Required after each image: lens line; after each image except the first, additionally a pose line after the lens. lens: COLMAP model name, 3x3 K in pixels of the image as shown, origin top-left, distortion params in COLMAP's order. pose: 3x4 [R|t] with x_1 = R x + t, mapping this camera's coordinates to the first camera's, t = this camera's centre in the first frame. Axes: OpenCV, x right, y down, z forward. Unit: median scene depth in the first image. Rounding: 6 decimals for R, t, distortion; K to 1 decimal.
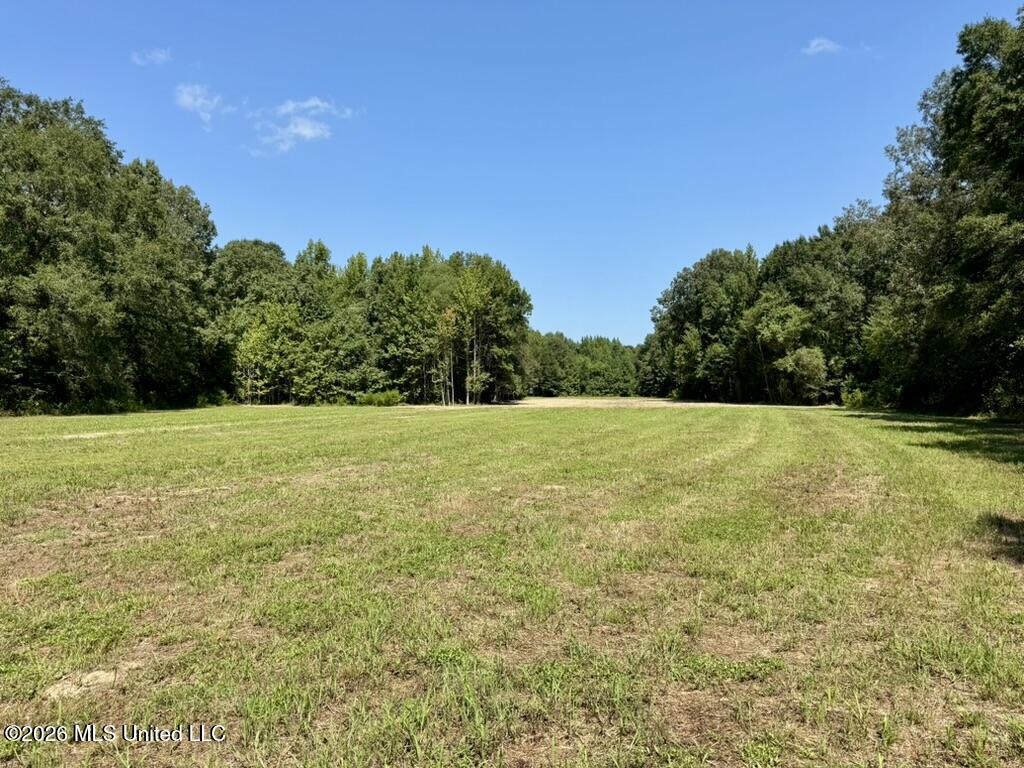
lens RADIAL K [[729.3, 0, 512.1], [0, 729.3, 390.7], [0, 0, 1]] dist [0.074372, -0.098918]
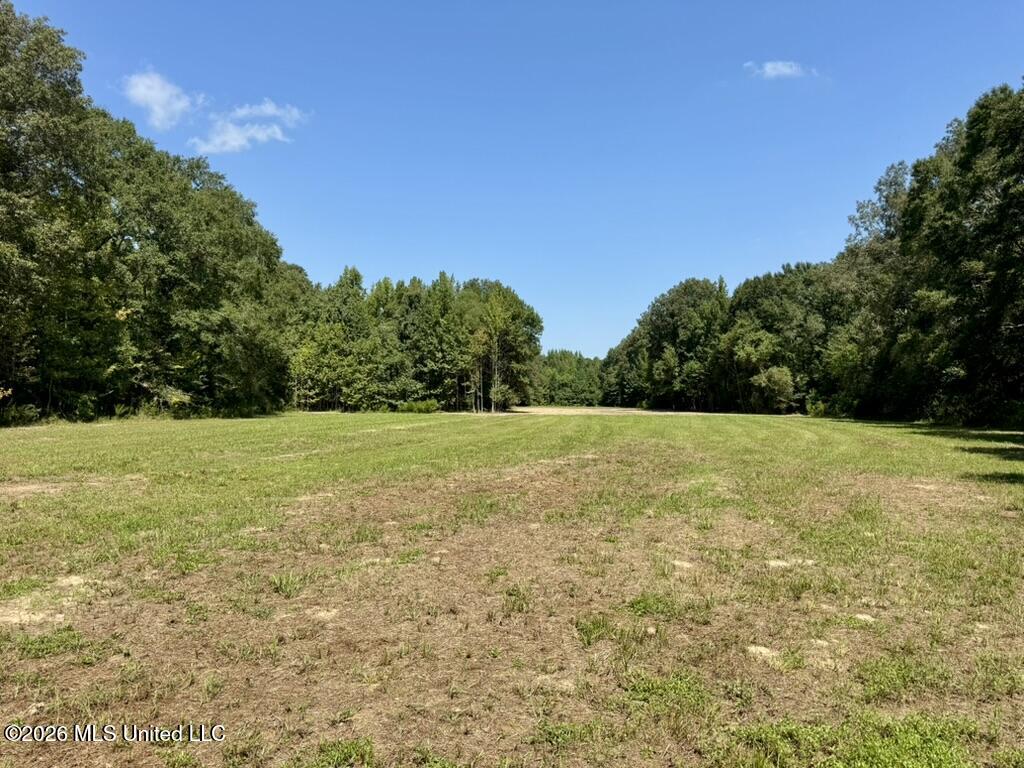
lens RADIAL K [[729.3, 0, 512.1], [0, 729.3, 390.7], [0, 0, 1]] dist [0.074372, -0.098918]
pose [[0.996795, 0.007448, 0.079651, -0.121535], [-0.006404, 0.999890, -0.013349, -0.000039], [-0.079742, 0.012796, 0.996733, -0.160420]]
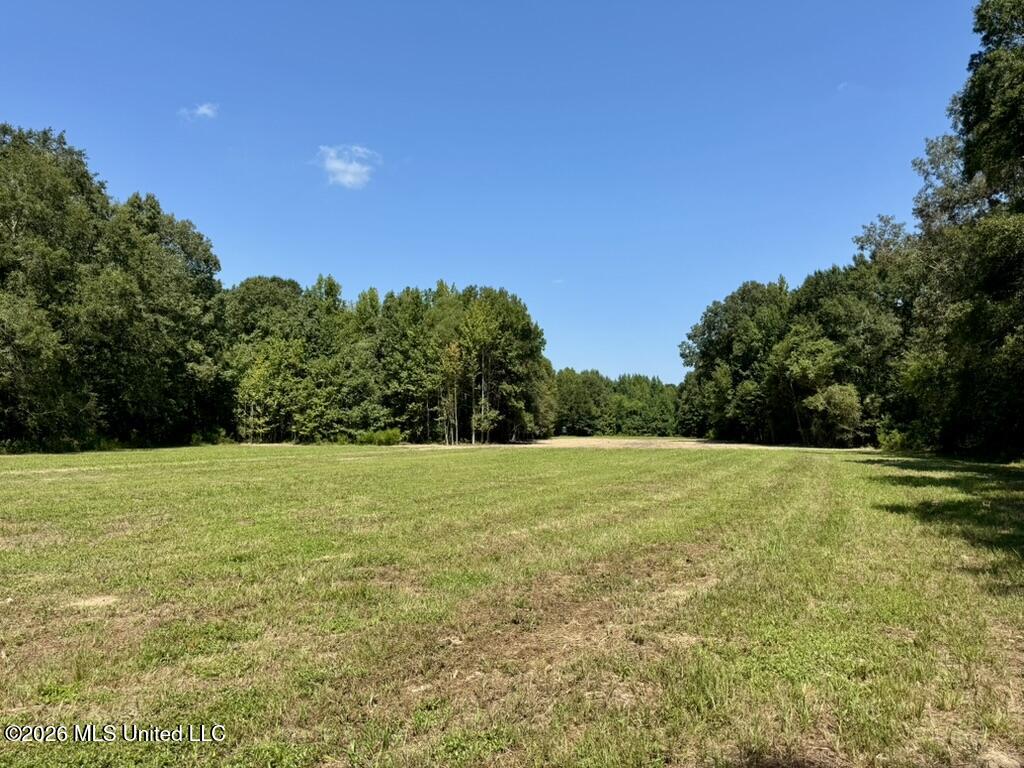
lens RADIAL K [[729.3, 0, 512.1], [0, 729.3, 390.7], [0, 0, 1]] dist [0.074372, -0.098918]
pose [[0.997824, 0.001158, -0.065919, 0.050487], [-0.004670, 0.998576, -0.053144, -0.000075], [0.065764, 0.053336, 0.996409, 0.056102]]
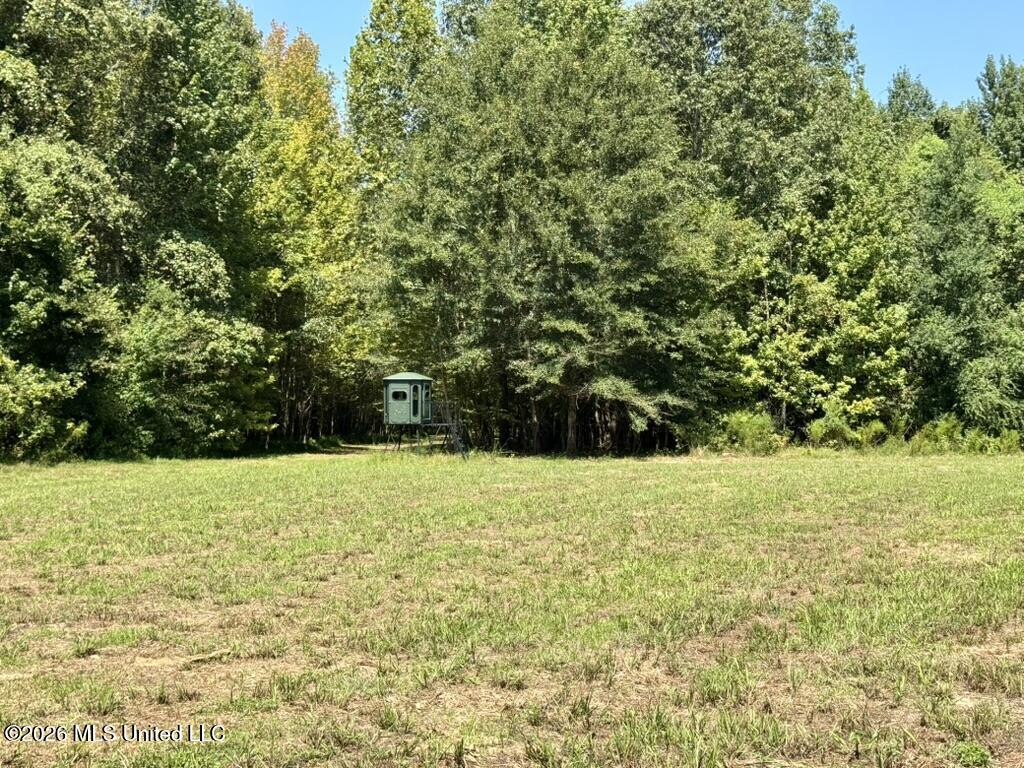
lens RADIAL K [[1455.2, 0, 530.9], [0, 1455.2, 389.1], [0, 0, 1]] dist [0.115666, -0.085376]
pose [[0.963082, -0.002915, -0.269193, 0.254772], [-0.001647, 0.999859, -0.016718, 0.005399], [0.269204, 0.016544, 0.962941, 1.962988]]
